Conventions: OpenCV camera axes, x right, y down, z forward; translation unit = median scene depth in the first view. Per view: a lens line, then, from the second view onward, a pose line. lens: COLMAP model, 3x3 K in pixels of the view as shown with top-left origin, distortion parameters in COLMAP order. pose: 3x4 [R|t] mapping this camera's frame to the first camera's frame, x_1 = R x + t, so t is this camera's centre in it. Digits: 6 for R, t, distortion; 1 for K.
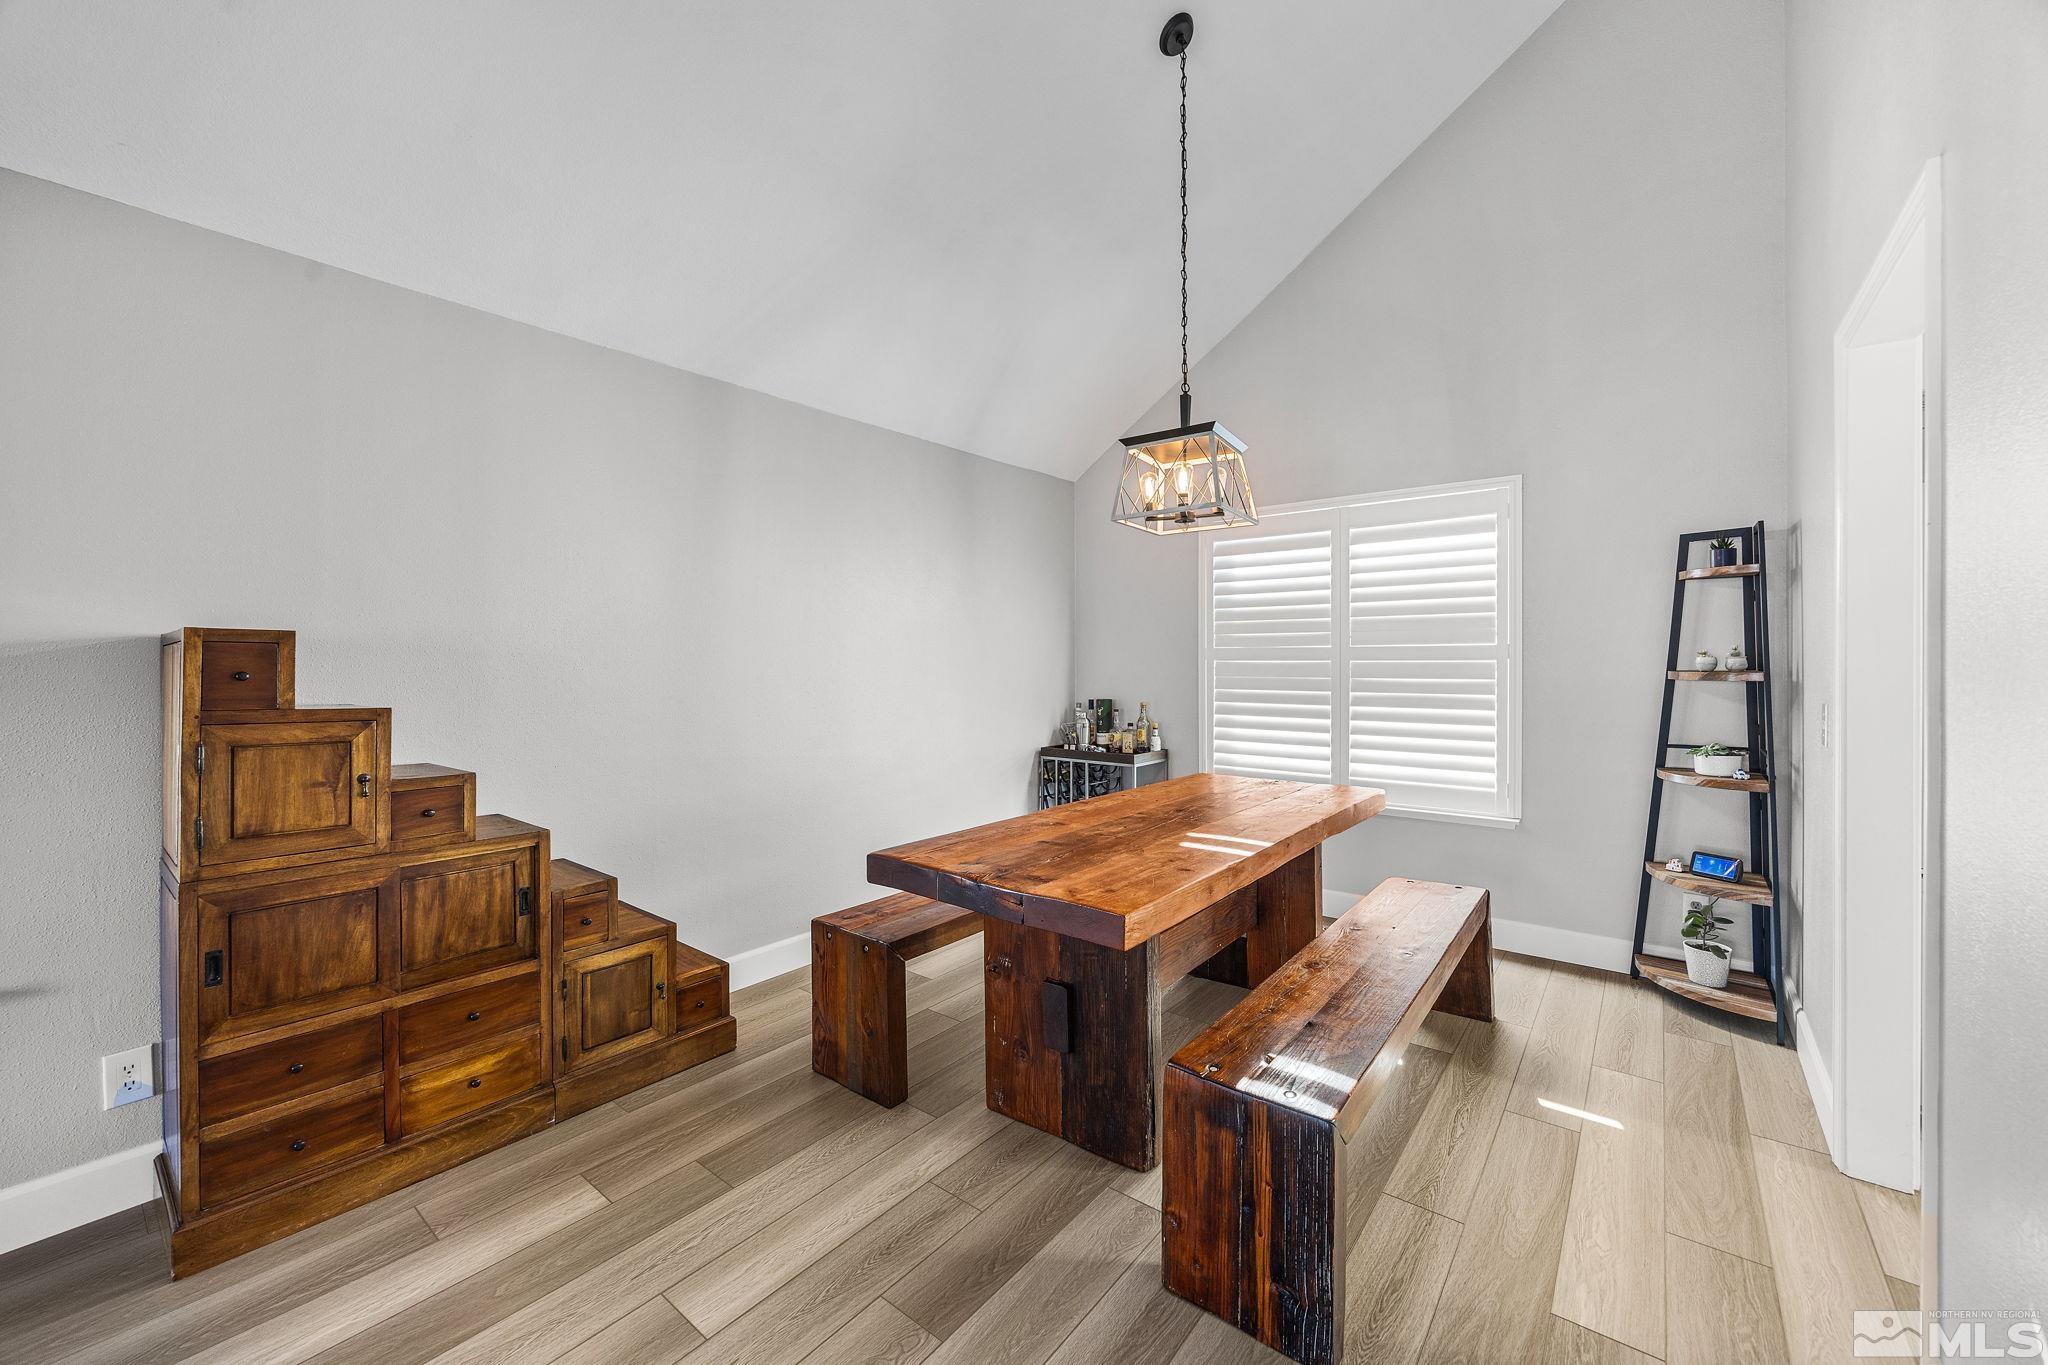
lens RADIAL K [[803.5, 0, 1023.3], [0, 803.5, 665.8], [0, 0, 1]] dist [-0.000476, -0.000051]
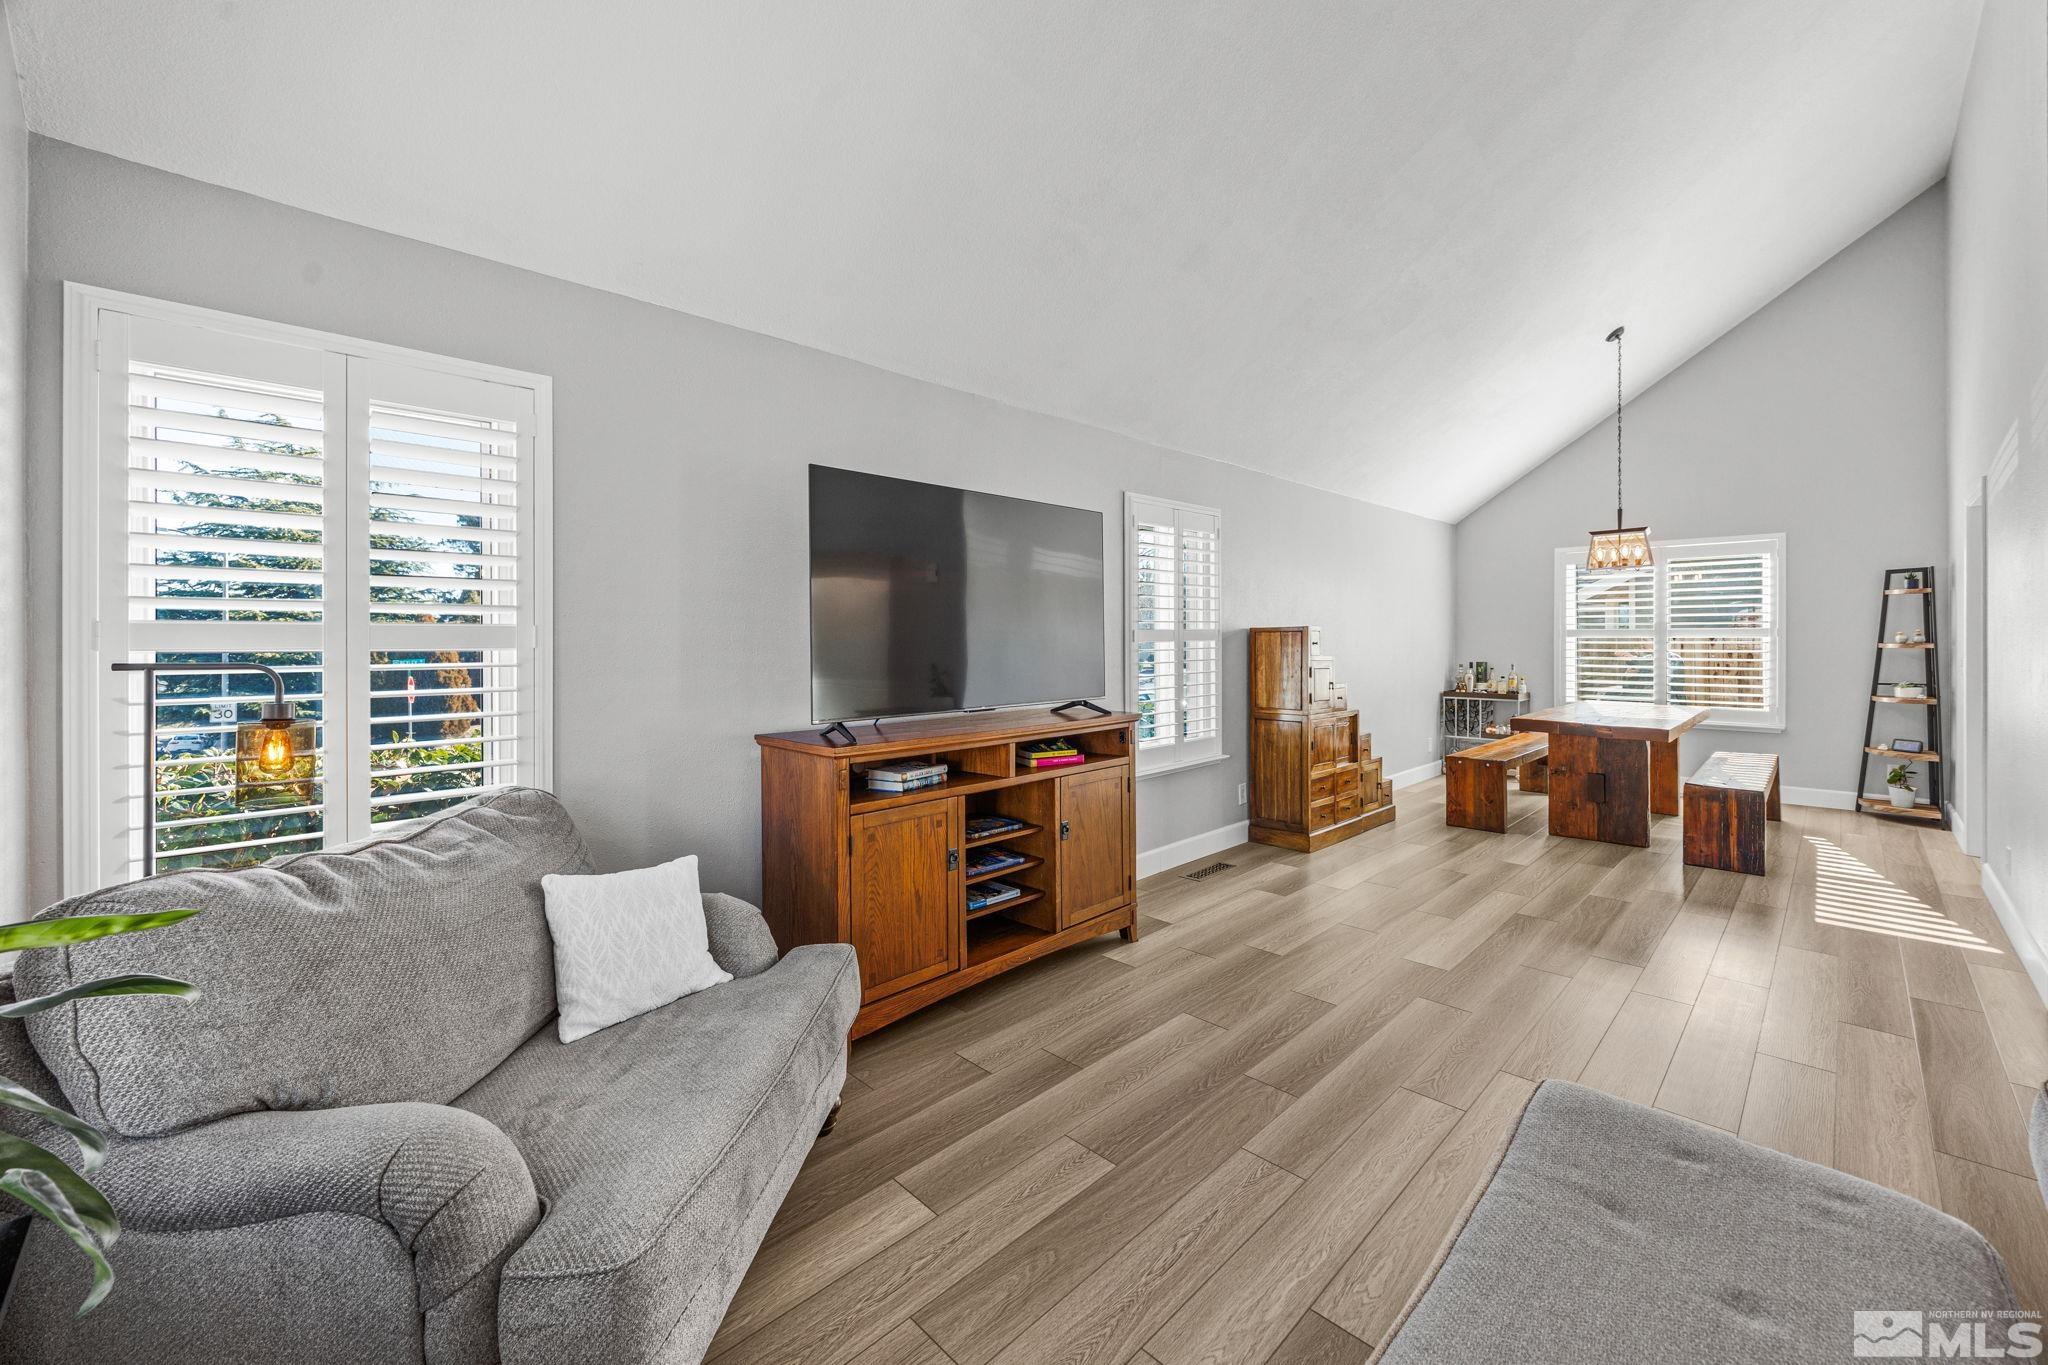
lens RADIAL K [[803.5, 0, 1035.4], [0, 803.5, 639.8], [0, 0, 1]] dist [-0.000476, -0.000051]
pose [[0.993154, -0.000527, -0.116807, -0.992511], [0.000341, 0.999999, -0.001606, 0.001274], [0.116808, 0.001555, 0.993153, -1.160608]]
